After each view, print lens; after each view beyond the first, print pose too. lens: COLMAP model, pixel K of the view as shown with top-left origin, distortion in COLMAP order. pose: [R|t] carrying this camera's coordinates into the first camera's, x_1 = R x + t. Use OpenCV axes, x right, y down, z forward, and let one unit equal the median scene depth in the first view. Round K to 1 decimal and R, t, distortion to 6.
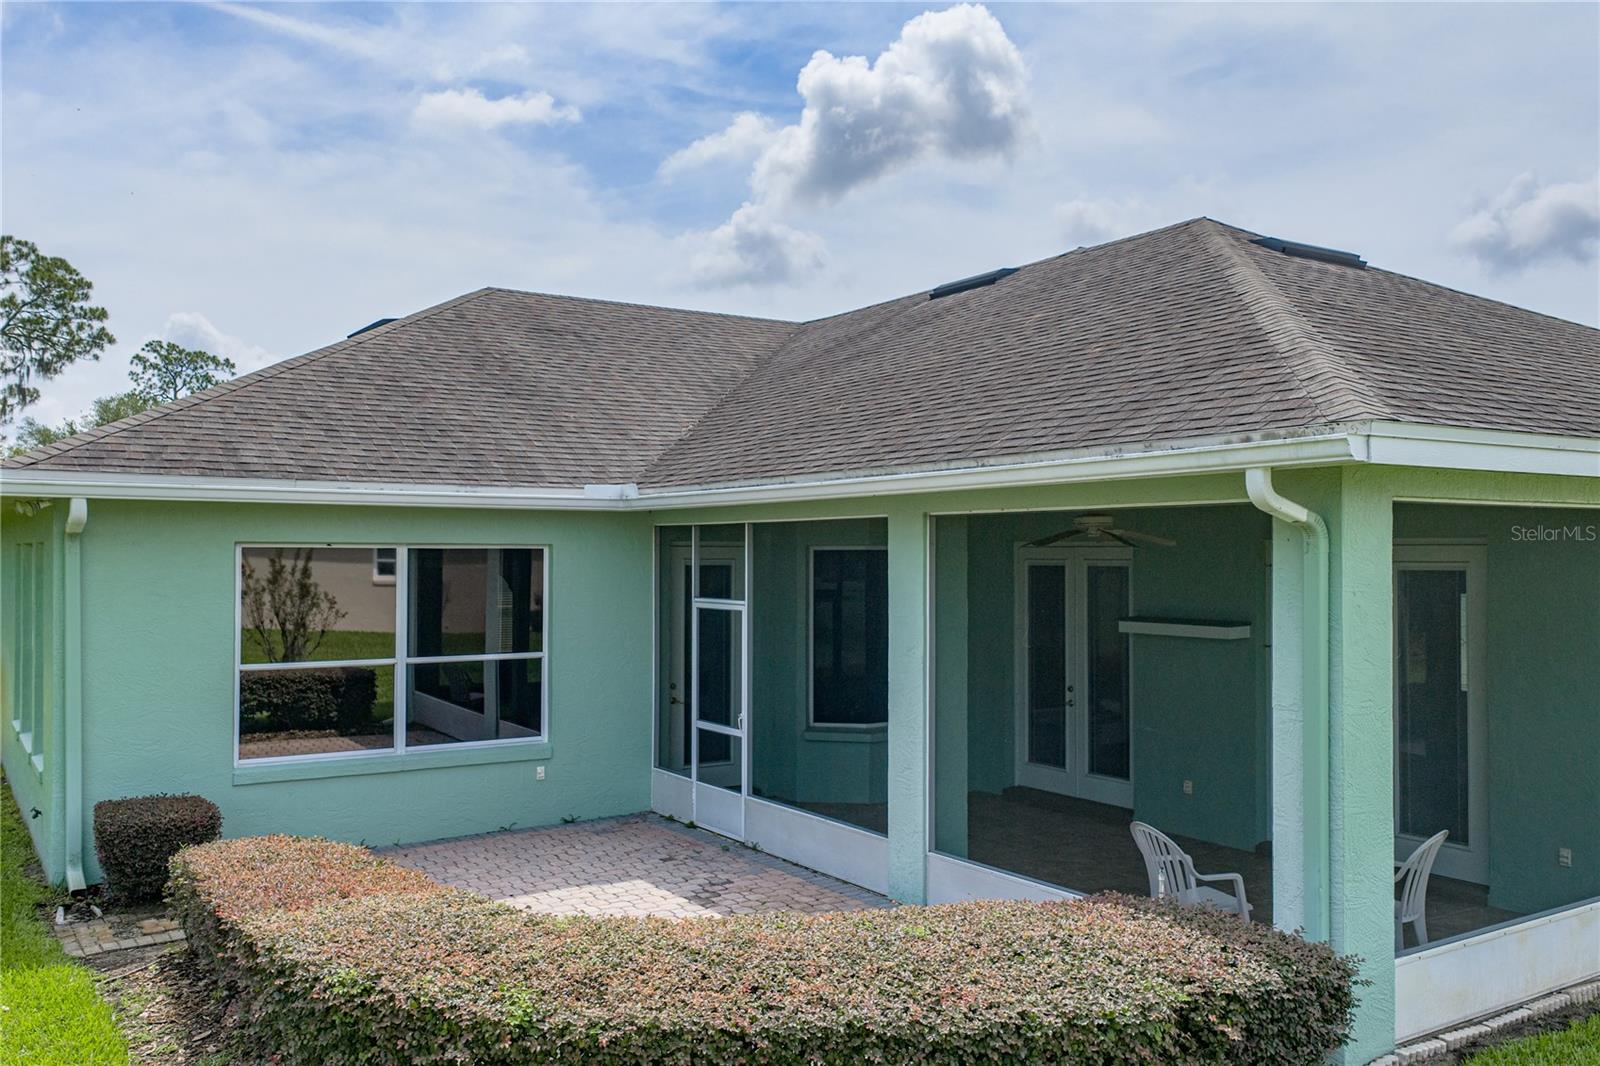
lens RADIAL K [[1337.4, 0, 794.1], [0, 1337.4, 531.5], [0, 0, 1]] dist [0.040402, -0.024947]
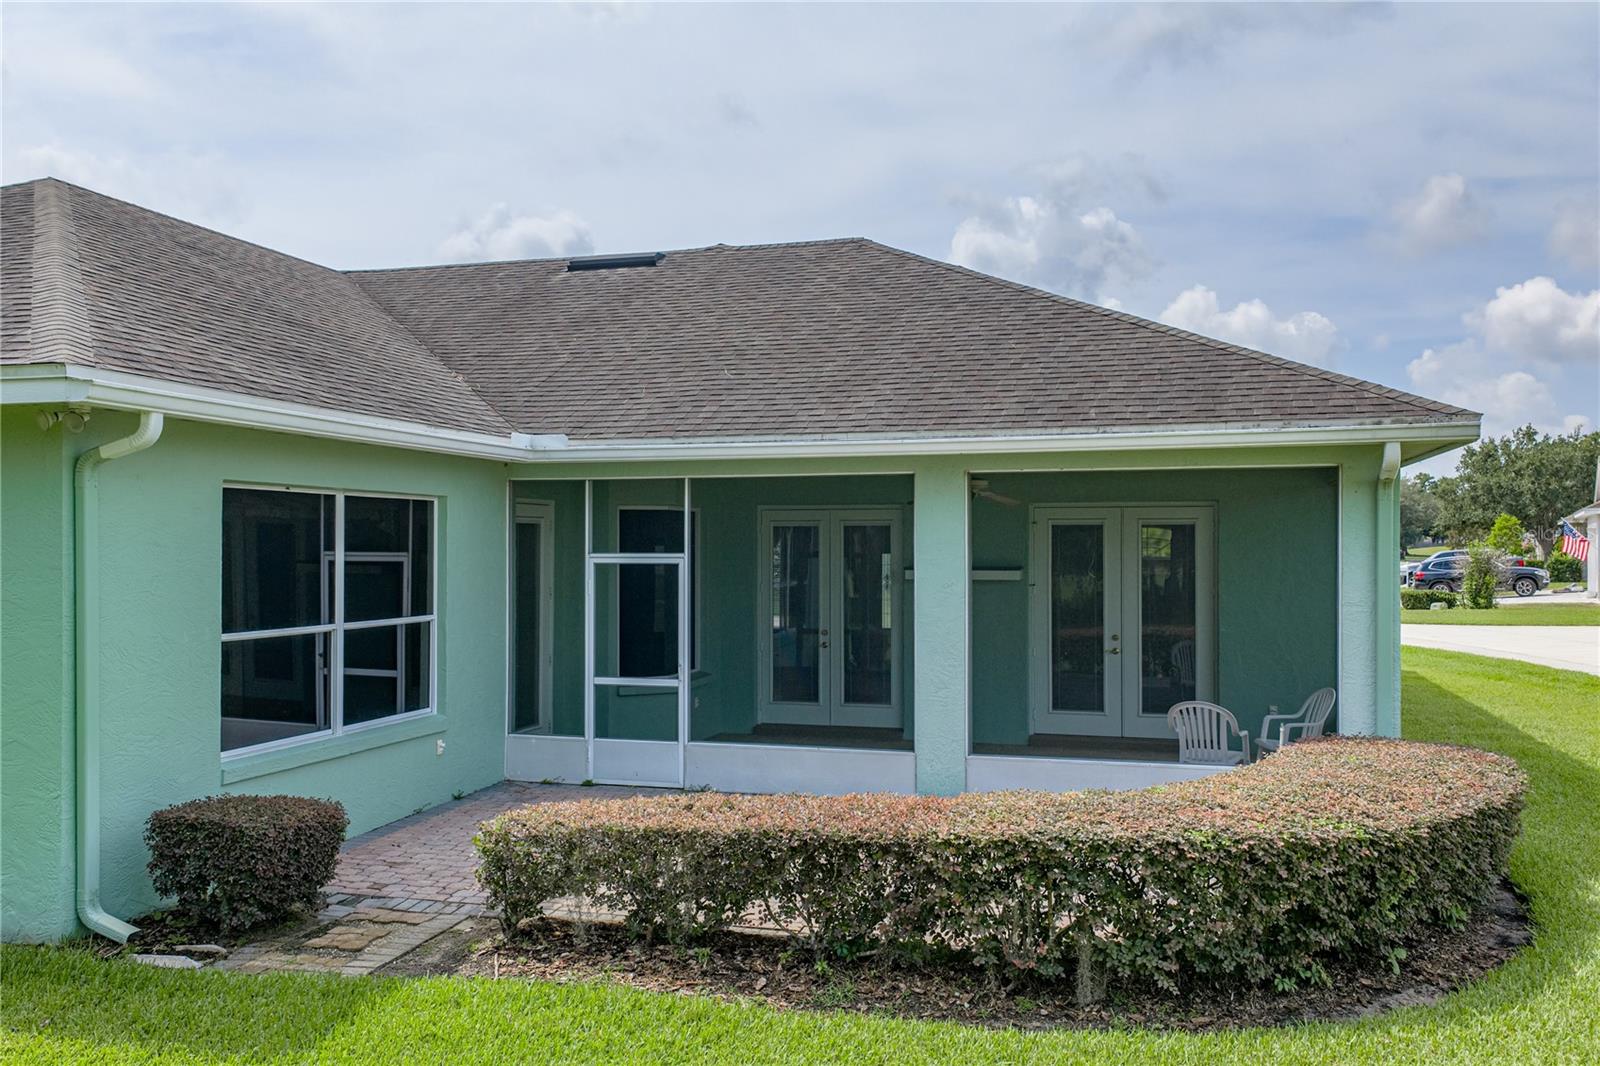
lens RADIAL K [[1337.4, 0, 788.3], [0, 1337.4, 538.7], [0, 0, 1]] dist [0.040402, -0.024947]
pose [[0.759469, 0.001953, 0.650541, -0.620568], [-0.009970, 0.999913, 0.008638, 0.029377], [-0.650467, -0.013047, 0.759422, 0.161085]]
